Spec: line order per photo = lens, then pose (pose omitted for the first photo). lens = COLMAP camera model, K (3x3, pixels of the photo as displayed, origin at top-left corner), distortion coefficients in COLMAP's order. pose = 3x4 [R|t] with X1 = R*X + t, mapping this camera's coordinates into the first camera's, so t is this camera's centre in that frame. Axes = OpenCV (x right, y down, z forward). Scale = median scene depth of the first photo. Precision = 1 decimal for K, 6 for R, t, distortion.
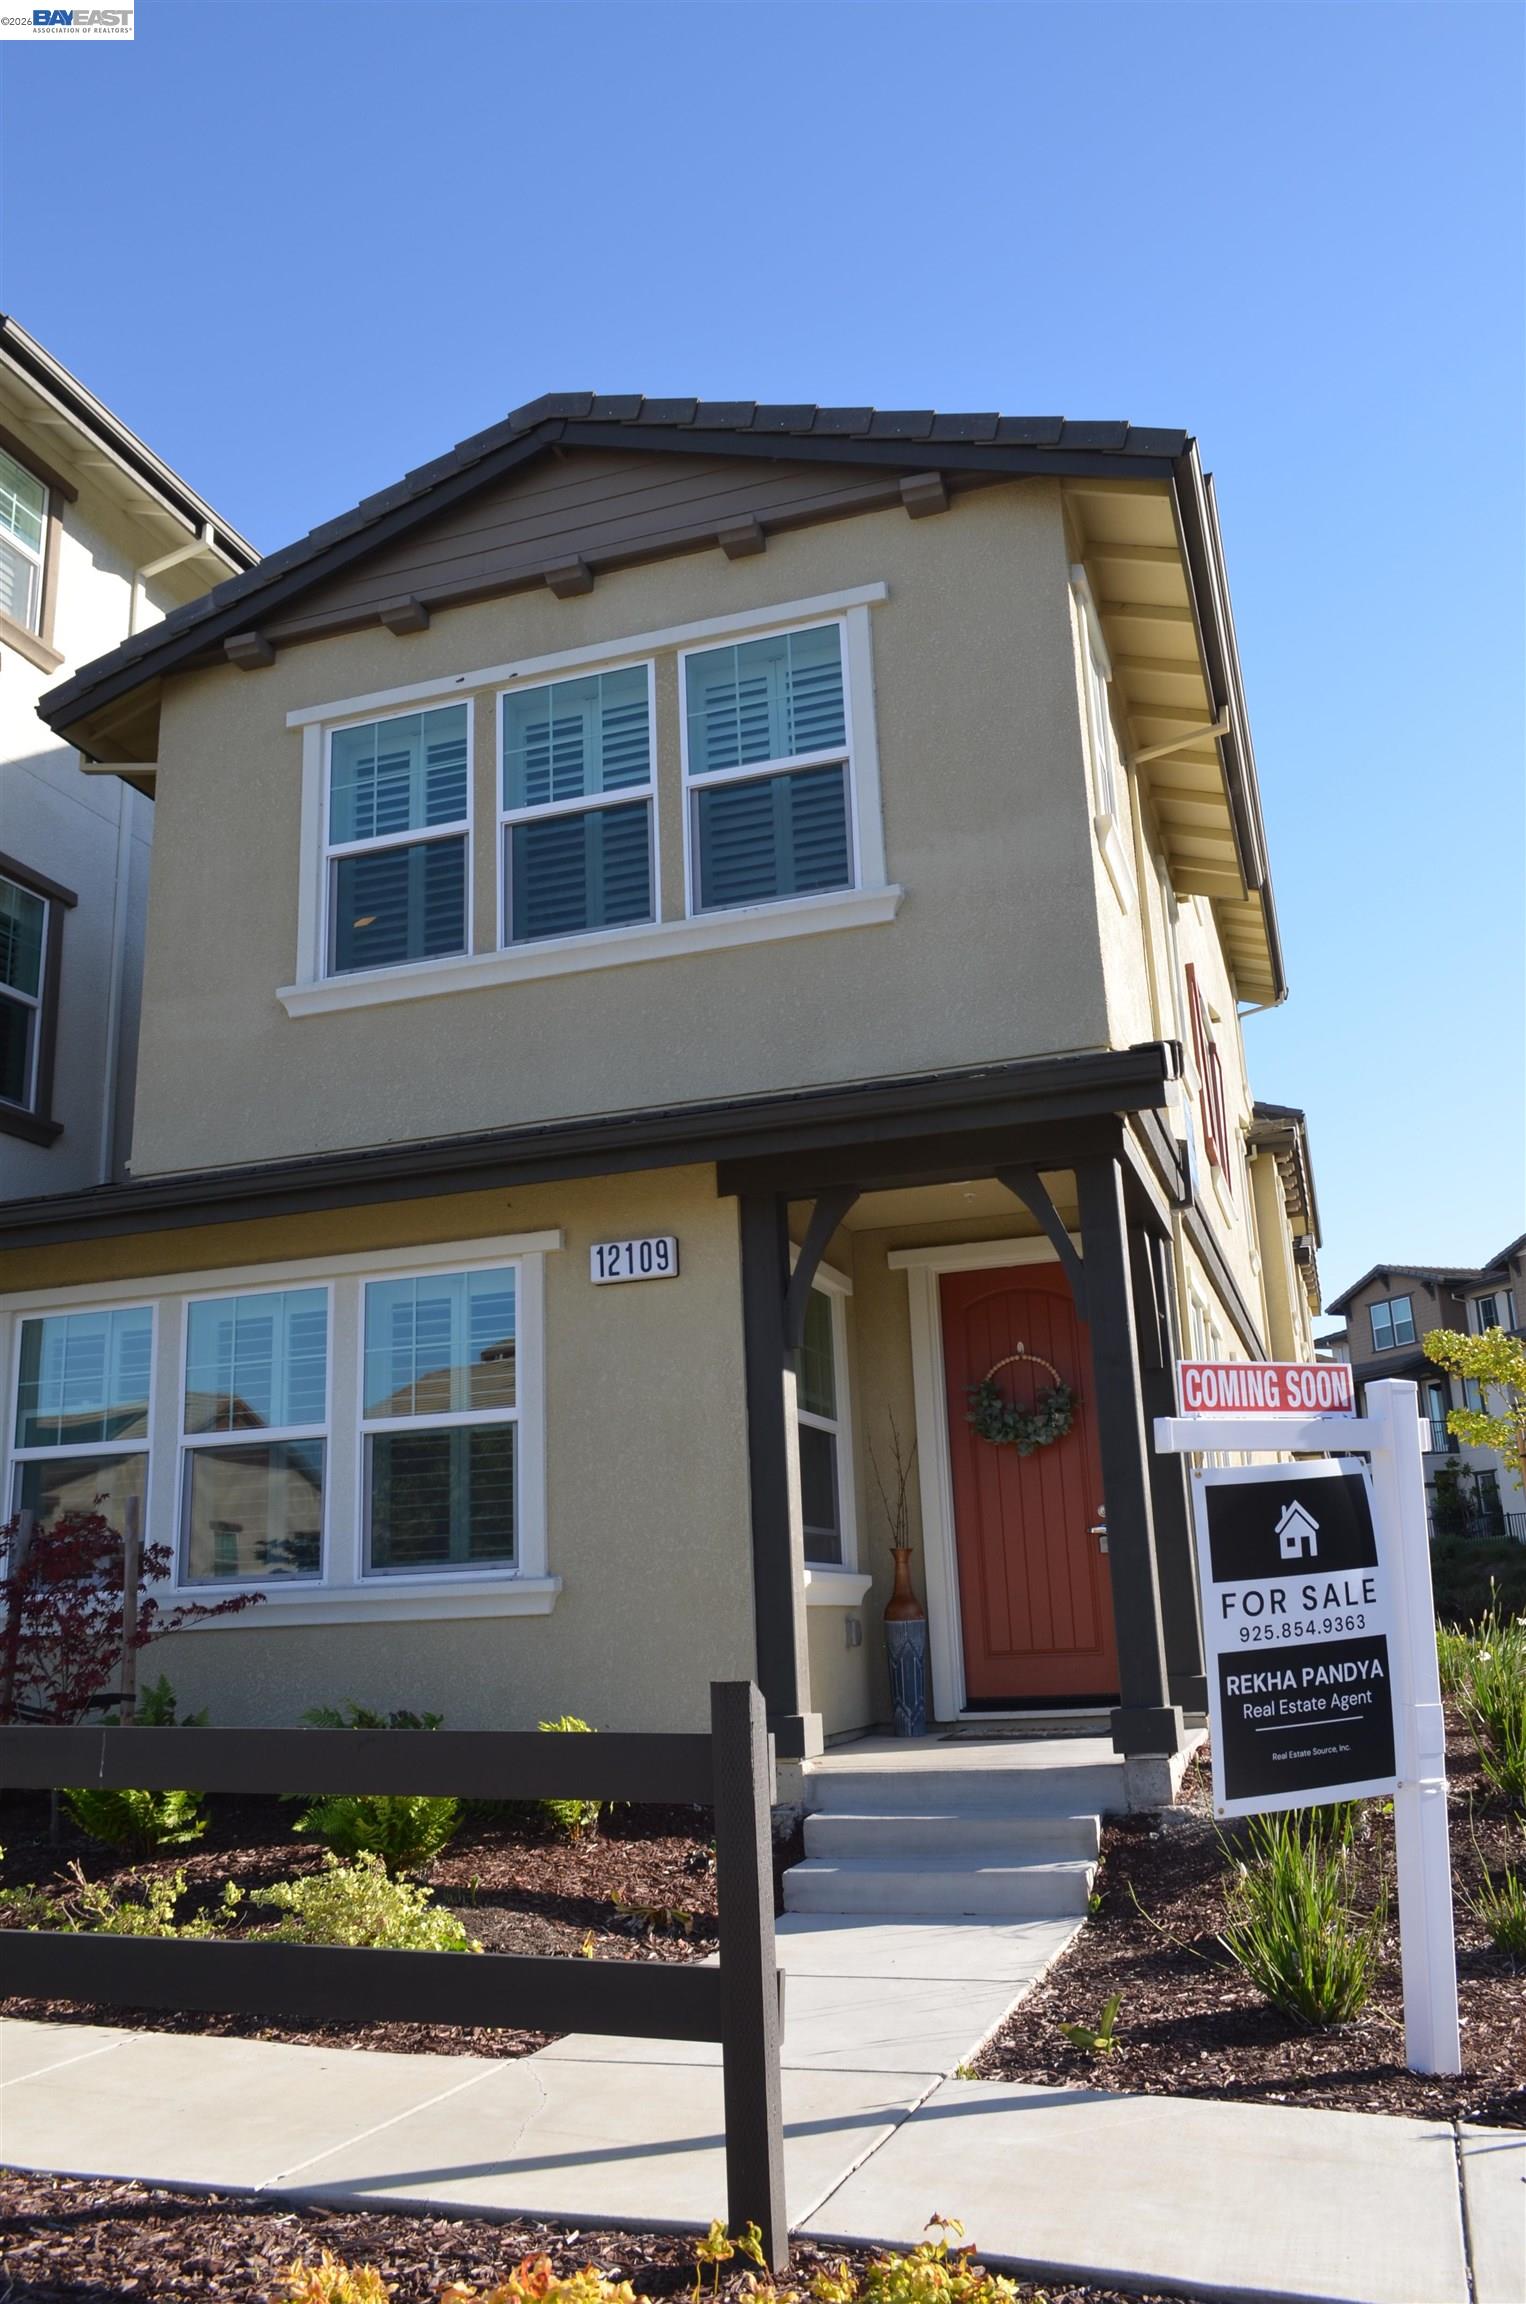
lens RADIAL K [[1752.7, 0, 767.2], [0, 1752.7, 1157.1], [0, 0, 1]] dist [-0.024971, -0.001256]
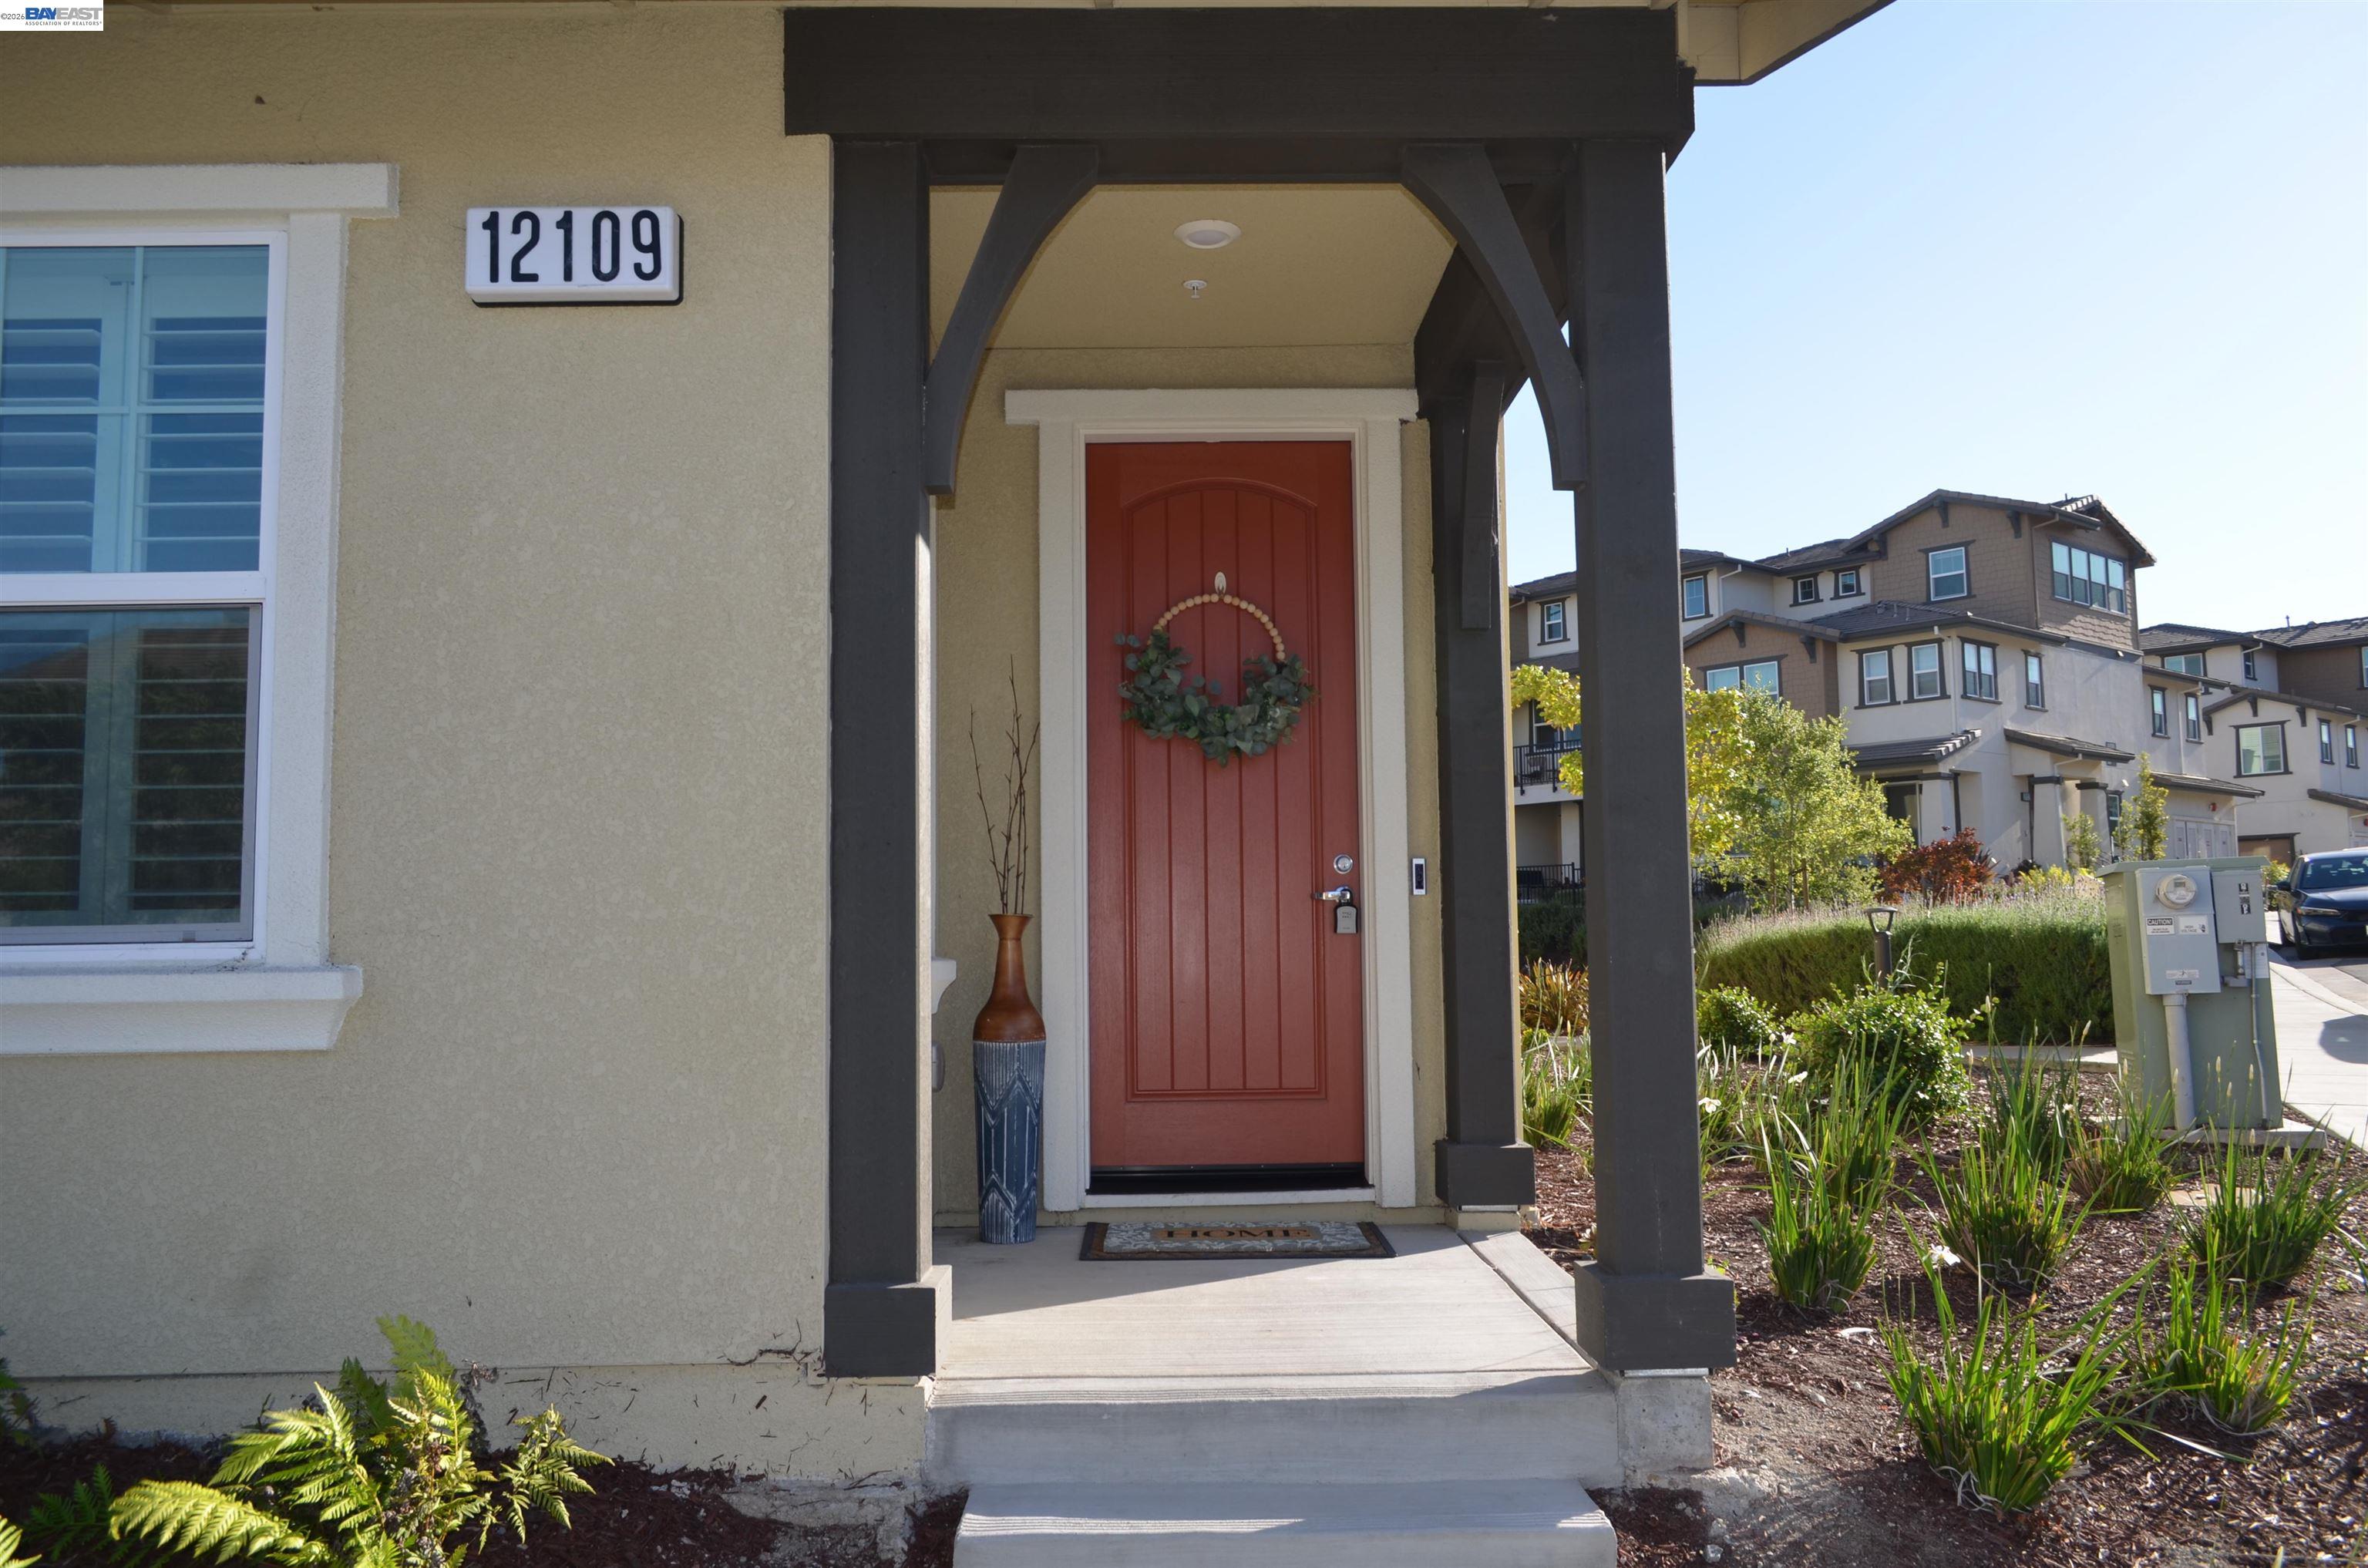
lens RADIAL K [[1827.7, 0, 1177.6], [0, 1827.7, 795.0], [0, 0, 1]] dist [-0.012503, 0.003847]
pose [[0.943762, 0.056832, 0.325706, -0.074139], [-0.111403, 0.982172, 0.151421, 0.104743], [-0.311293, -0.179190, 0.933267, 0.508407]]
